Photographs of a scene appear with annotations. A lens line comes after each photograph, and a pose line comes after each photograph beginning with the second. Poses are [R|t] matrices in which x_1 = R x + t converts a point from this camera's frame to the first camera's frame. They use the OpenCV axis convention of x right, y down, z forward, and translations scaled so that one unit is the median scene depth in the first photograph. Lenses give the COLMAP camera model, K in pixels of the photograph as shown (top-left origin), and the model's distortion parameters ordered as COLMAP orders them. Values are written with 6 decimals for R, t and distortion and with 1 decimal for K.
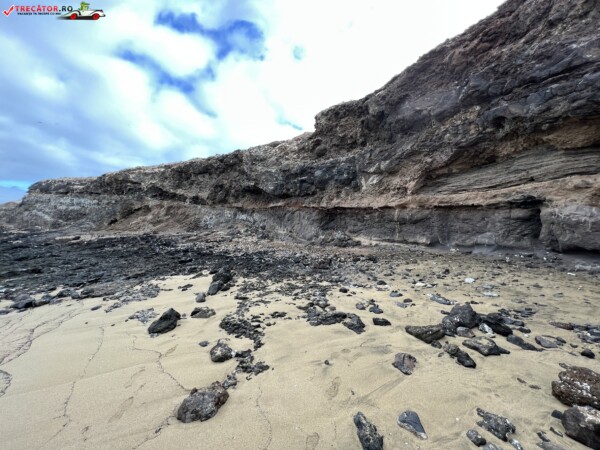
lens RADIAL K [[238.4, 0, 300.1], [0, 238.4, 225.5], [0, 0, 1]] dist [-0.003604, 0.000486]
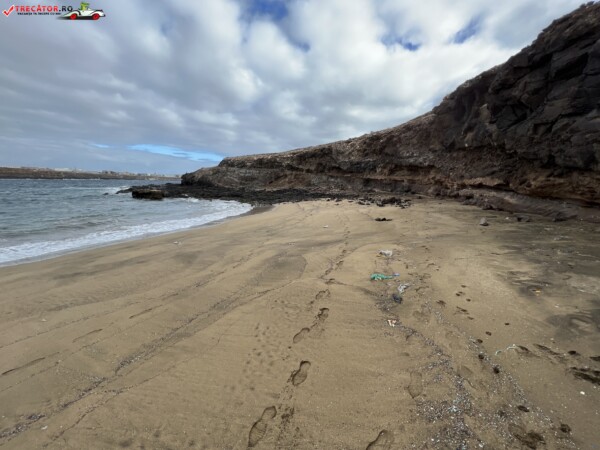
lens RADIAL K [[238.4, 0, 299.7], [0, 238.4, 226.3], [0, 0, 1]] dist [-0.003604, 0.000486]
pose [[0.948781, 0.052028, -0.311622, 0.258590], [0.008921, 0.981542, 0.191038, -0.058482], [0.315810, -0.184033, 0.930804, -1.757470]]
